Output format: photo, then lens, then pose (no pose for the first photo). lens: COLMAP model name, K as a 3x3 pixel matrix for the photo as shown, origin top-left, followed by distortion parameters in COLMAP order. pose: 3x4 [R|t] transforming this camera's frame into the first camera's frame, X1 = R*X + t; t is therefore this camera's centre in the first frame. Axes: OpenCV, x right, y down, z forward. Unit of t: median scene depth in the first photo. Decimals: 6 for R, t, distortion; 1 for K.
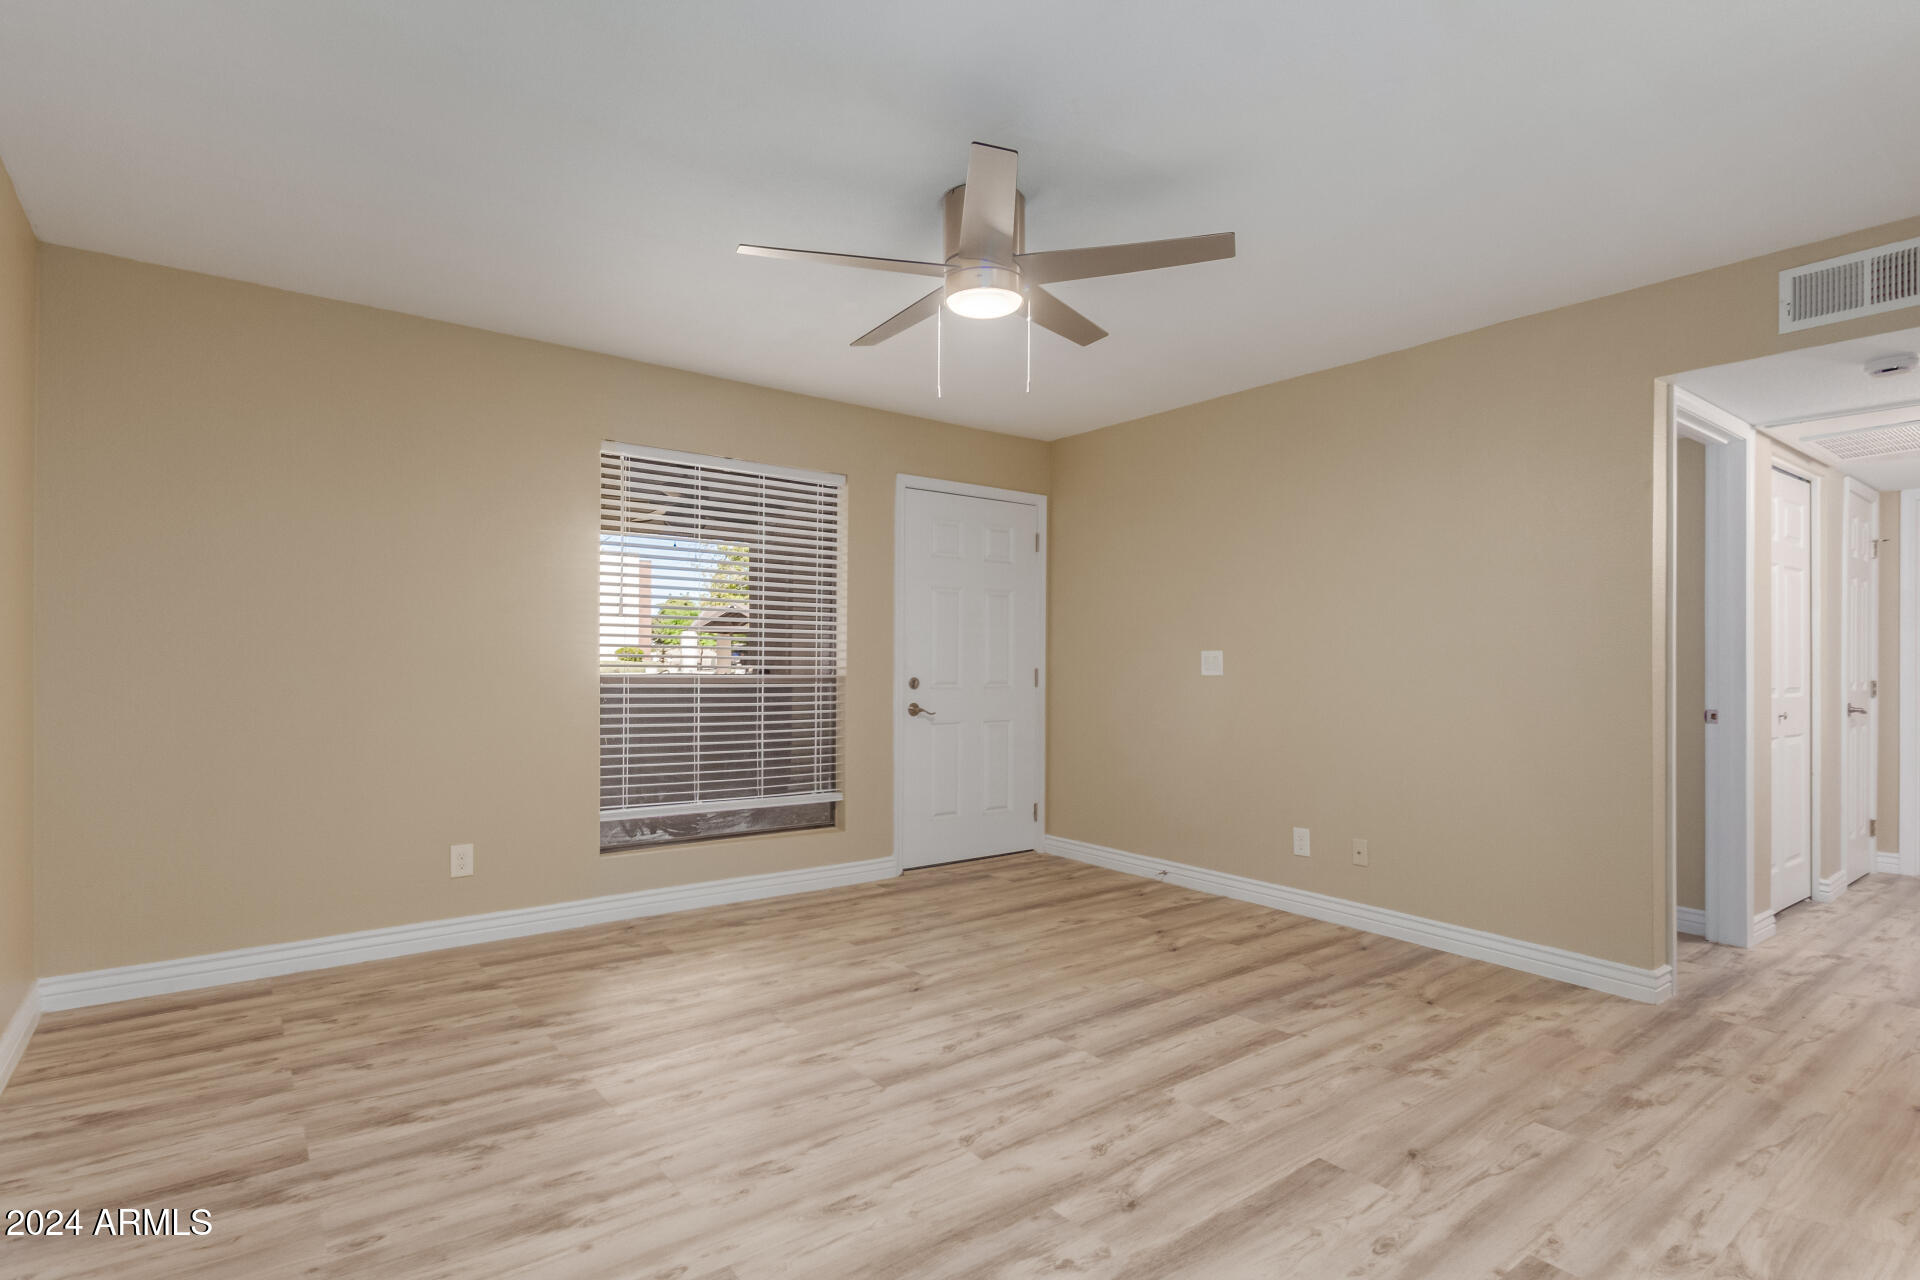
lens RADIAL K [[951.5, 0, 973.0], [0, 951.5, 654.1], [0, 0, 1]] dist [0.000963, -0.000321]
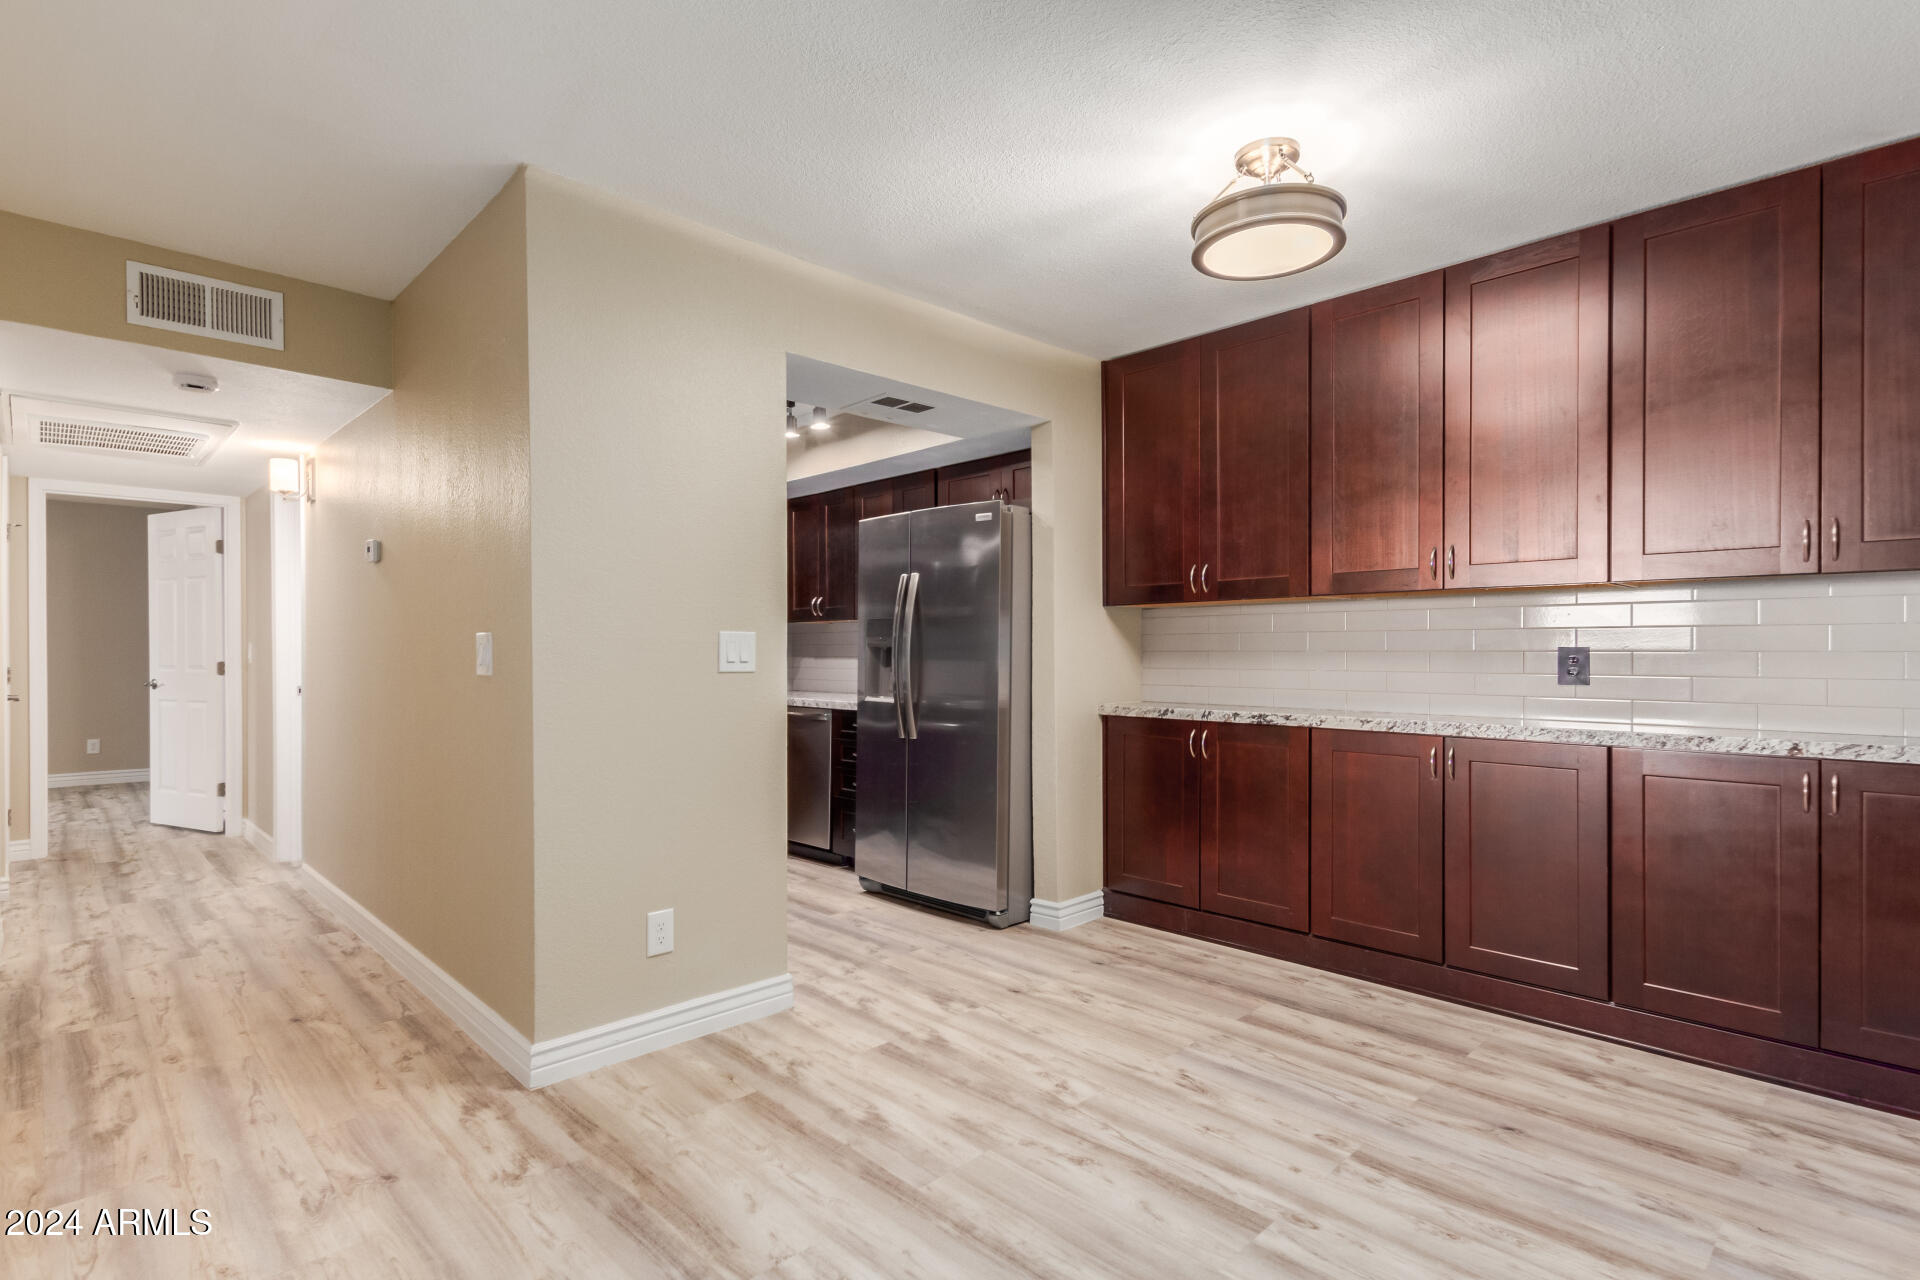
lens RADIAL K [[951.5, 0, 965.3], [0, 951.5, 643.4], [0, 0, 1]] dist [0.000963, -0.000321]
pose [[-0.108542, 0.003339, 0.994086, -0.267827], [-0.006953, 0.999967, -0.004118, -0.000899], [-0.994068, -0.007358, -0.108515, 0.253807]]
